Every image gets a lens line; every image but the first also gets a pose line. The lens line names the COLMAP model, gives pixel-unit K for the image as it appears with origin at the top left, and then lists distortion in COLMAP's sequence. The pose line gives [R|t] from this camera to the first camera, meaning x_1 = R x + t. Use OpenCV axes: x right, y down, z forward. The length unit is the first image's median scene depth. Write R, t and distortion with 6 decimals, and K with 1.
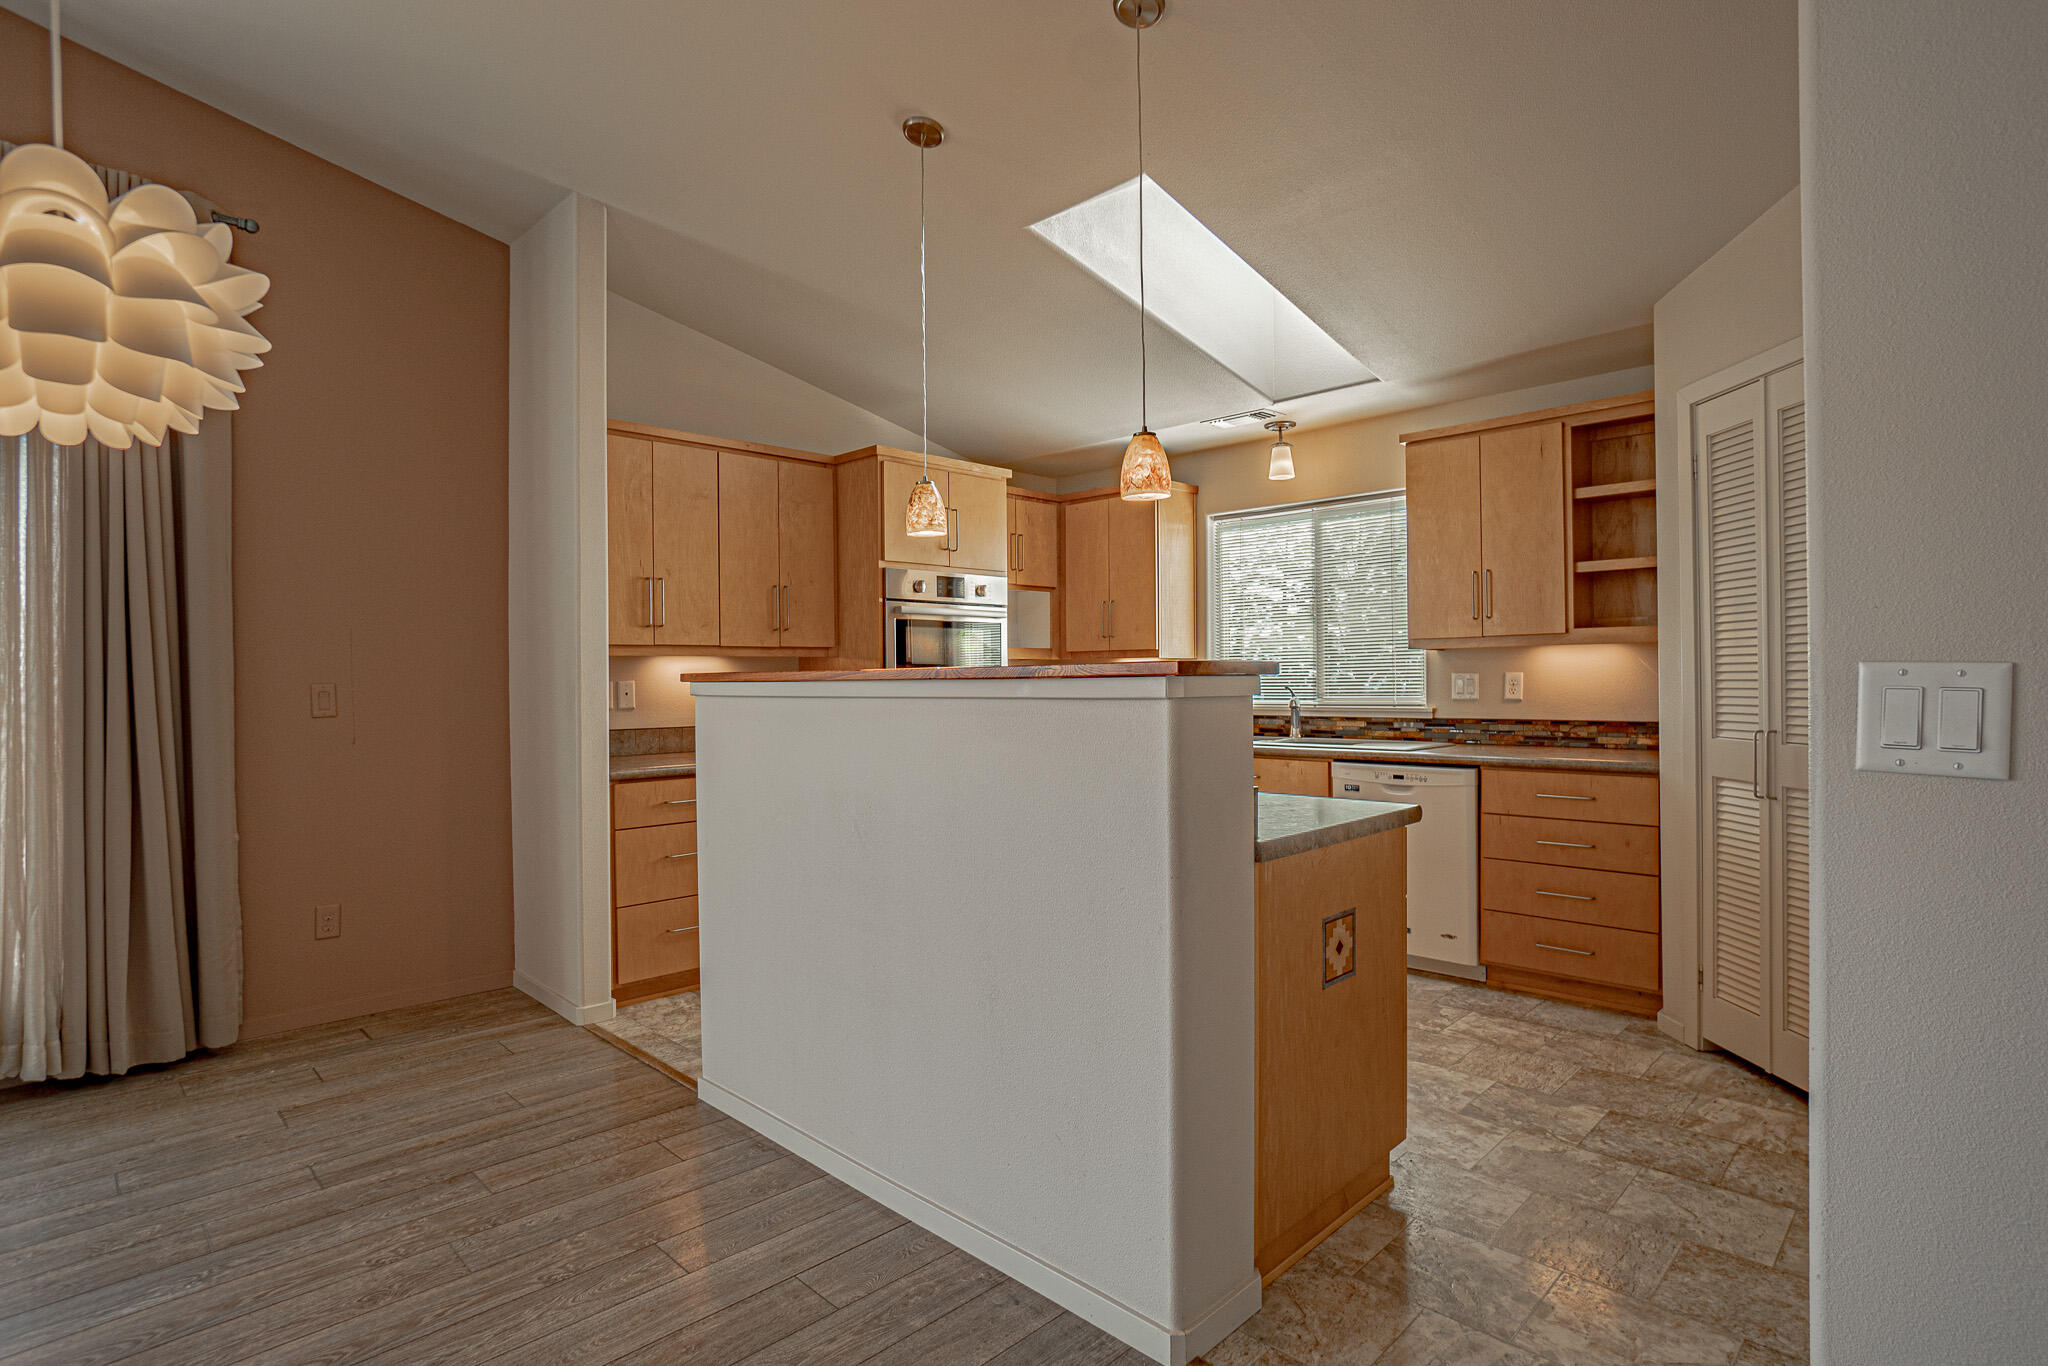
lens RADIAL K [[1032.2, 0, 1018.2], [0, 1032.2, 682.9], [0, 0, 1]] dist [-0.022691, 0.000129]
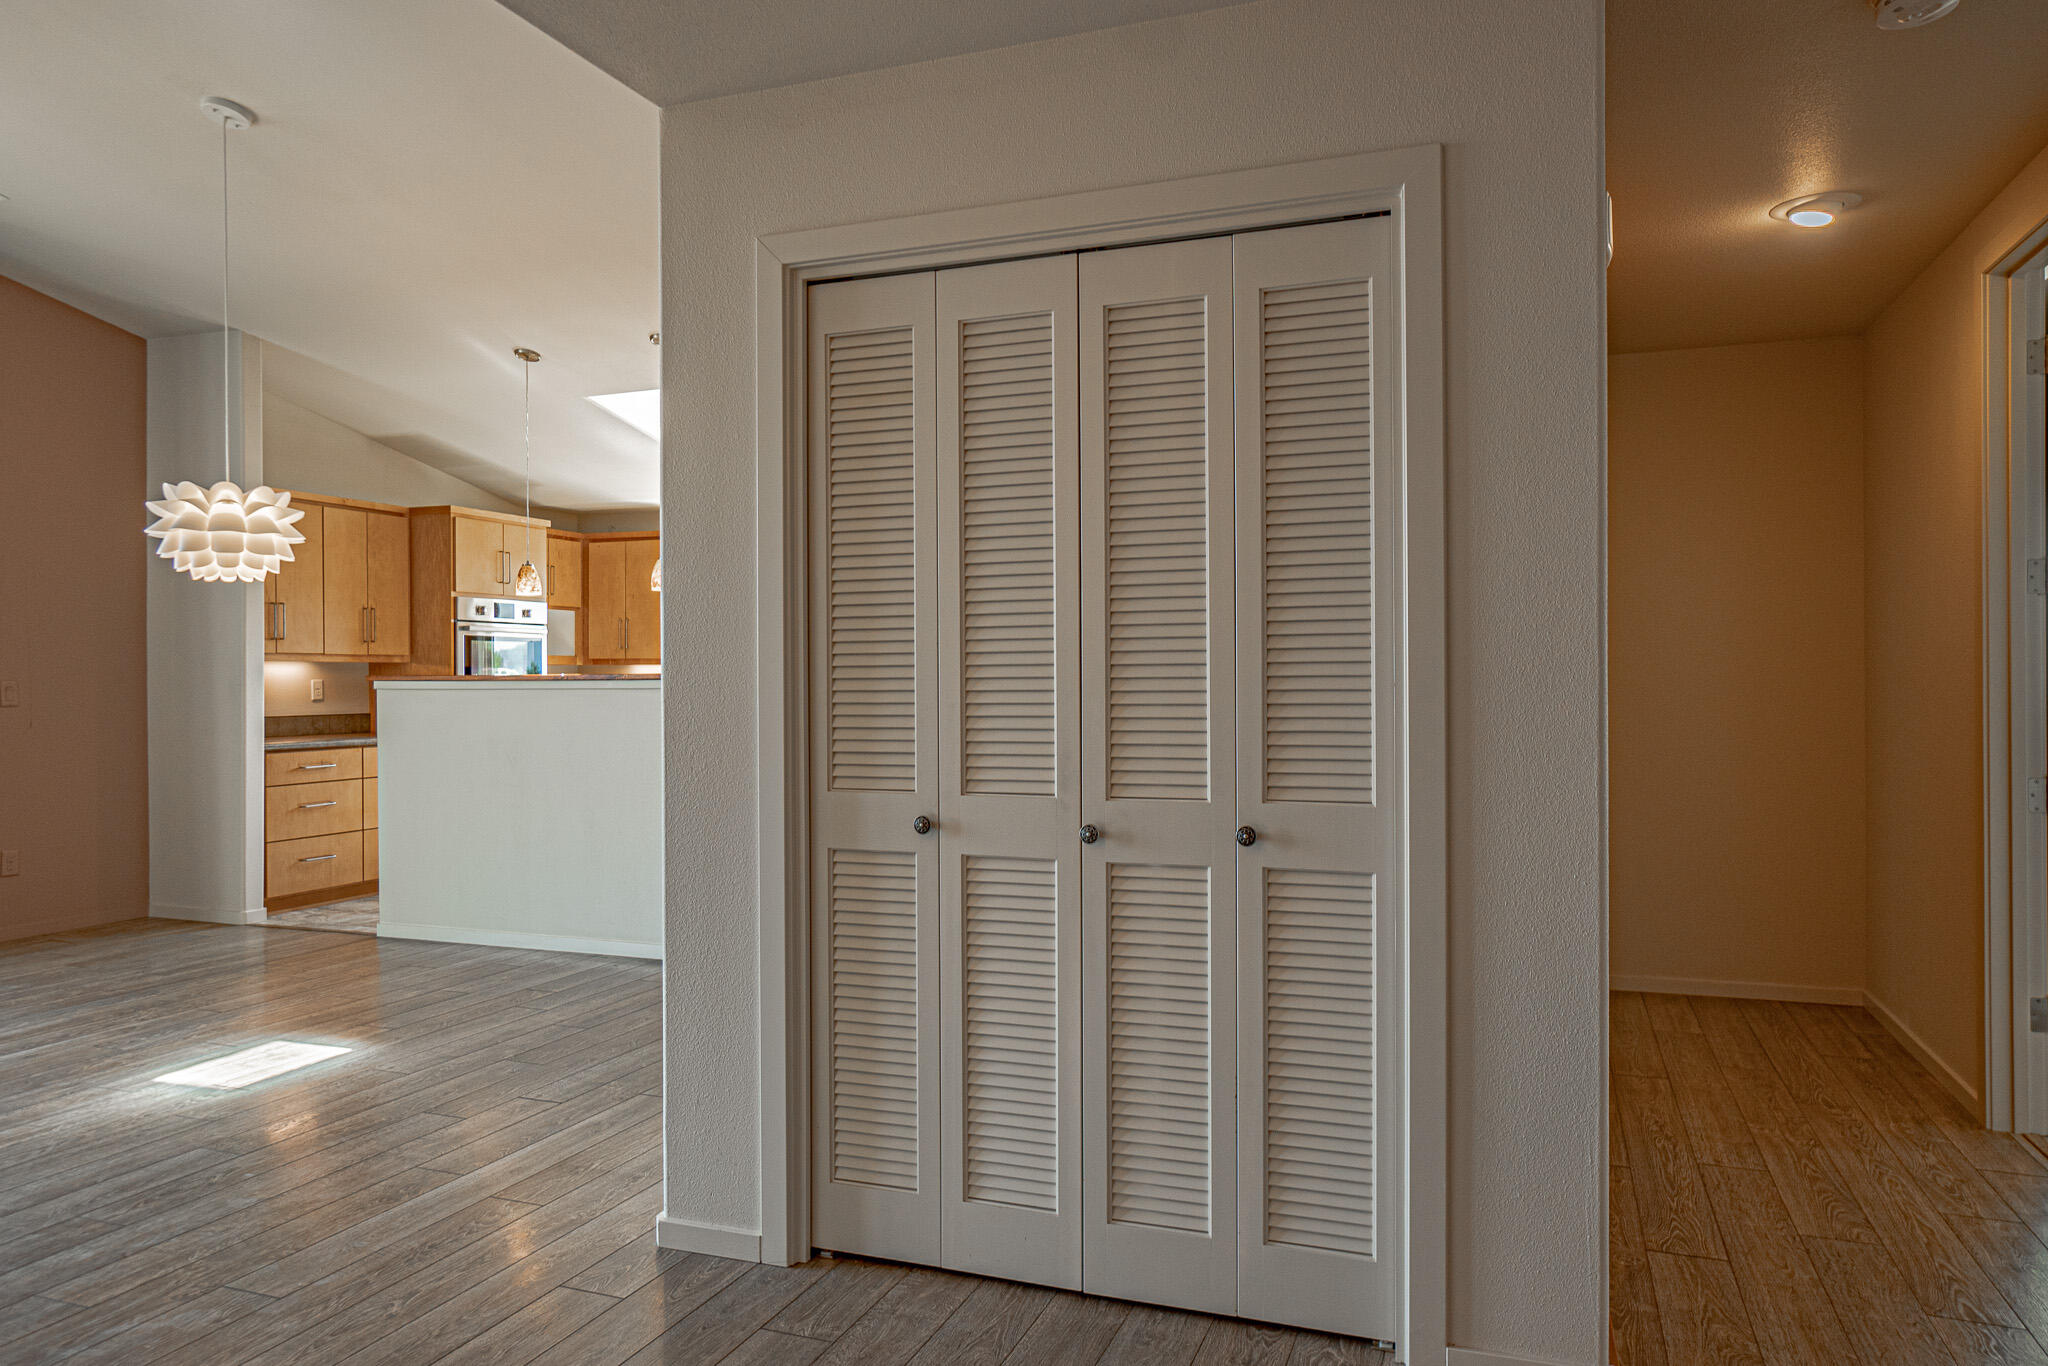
lens RADIAL K [[1317.9, 0, 1033.3], [0, 1317.9, 674.9], [0, 0, 1]] dist [0.027198, -0.000358]
pose [[0.912869, 0.008928, 0.408155, -0.147010], [-0.006428, 0.999951, -0.007495, -0.001859], [-0.408202, 0.004218, 0.912882, -0.887234]]
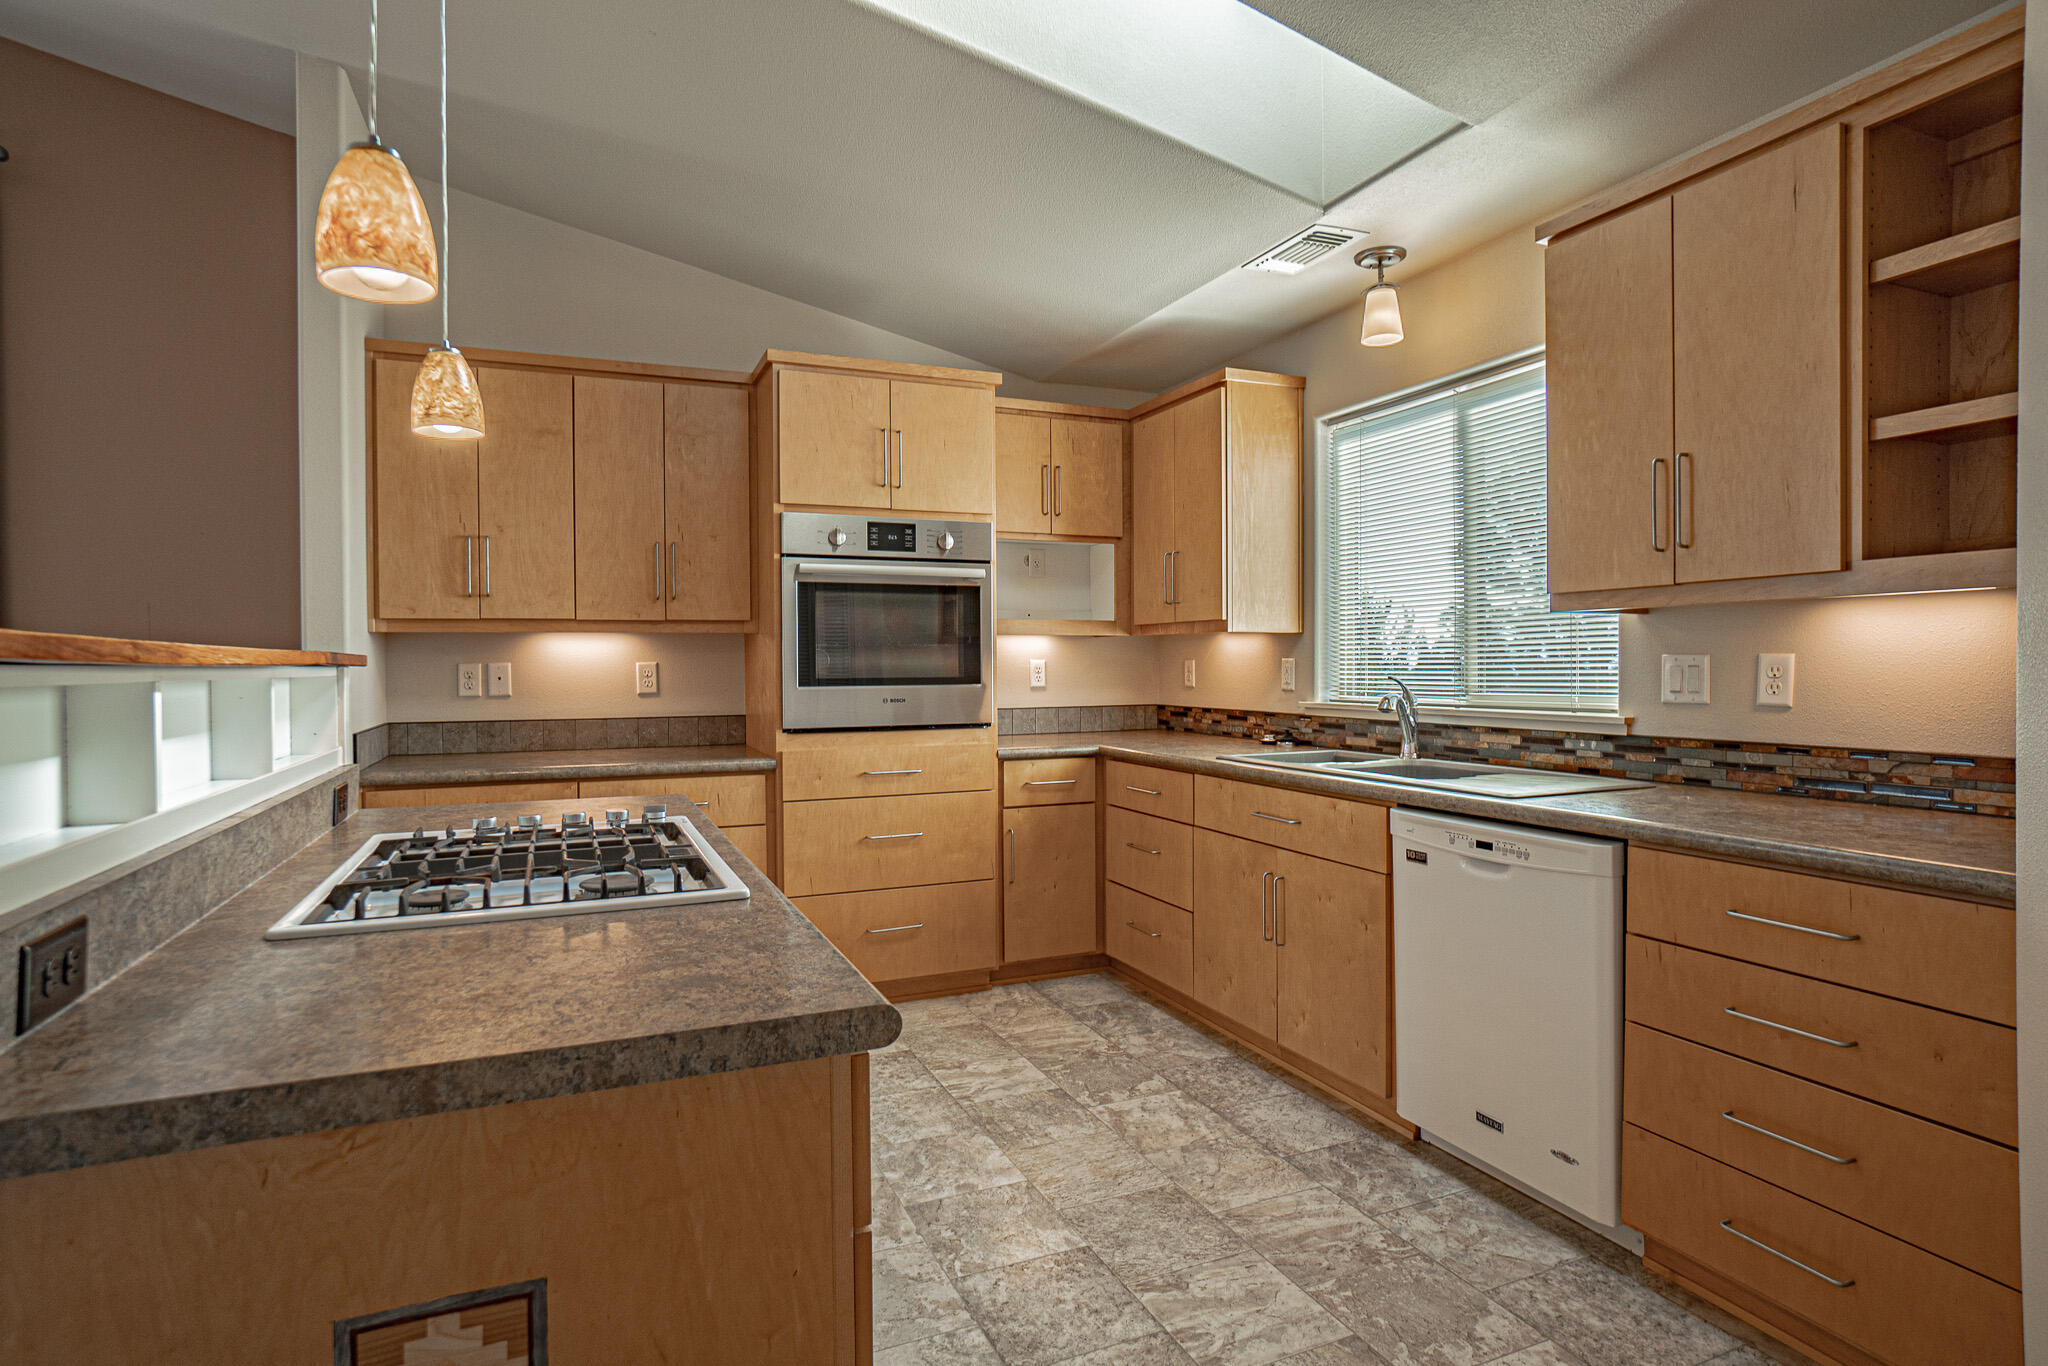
lens RADIAL K [[1049.9, 0, 1012.3], [0, 1049.9, 681.4], [0, 0, 1]] dist [-0.008639, 0.001901]
pose [[0.927454, 0.010520, -0.373789, 0.313603], [-0.004459, 0.999844, 0.017076, -0.003241], [0.373911, -0.014170, 0.927357, 0.356117]]
